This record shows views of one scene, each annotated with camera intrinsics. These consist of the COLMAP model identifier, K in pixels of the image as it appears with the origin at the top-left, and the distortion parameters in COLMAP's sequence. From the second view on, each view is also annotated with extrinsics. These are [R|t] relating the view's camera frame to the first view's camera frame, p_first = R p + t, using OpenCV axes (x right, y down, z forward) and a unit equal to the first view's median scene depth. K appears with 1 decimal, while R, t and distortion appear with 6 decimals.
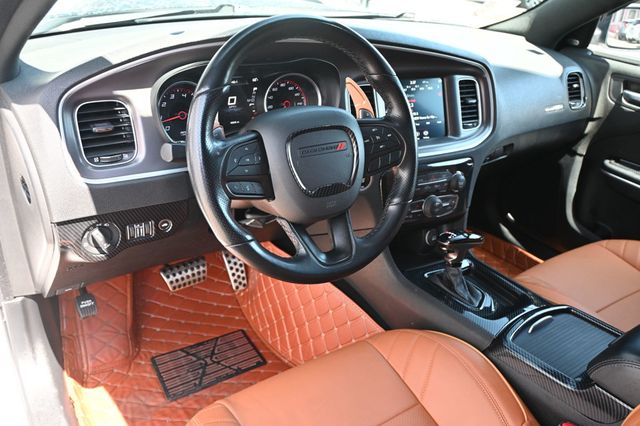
lens RADIAL K [[516.6, 0, 320.0], [0, 516.6, 213.0], [0, 0, 1]] dist [-0.001056, 0.000428]
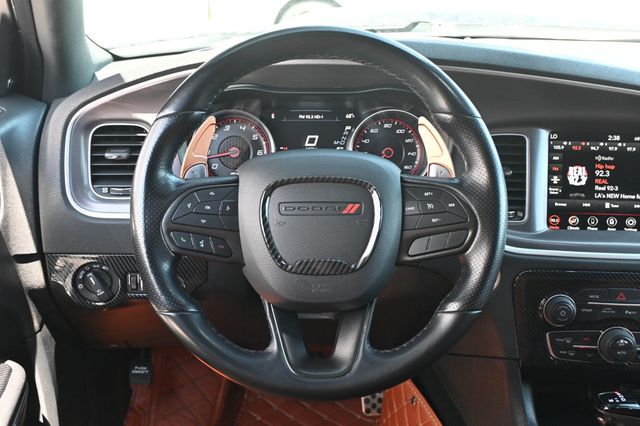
lens RADIAL K [[749.6, 0, 320.0], [0, 749.6, 213.0], [0, 0, 1]] dist [0.008785, 0.003591]
pose [[0.844876, 0.123710, -0.520461, 0.397951], [-0.196813, 0.976540, -0.087373, -0.020836], [0.497442, 0.176253, 0.849403, 0.093611]]
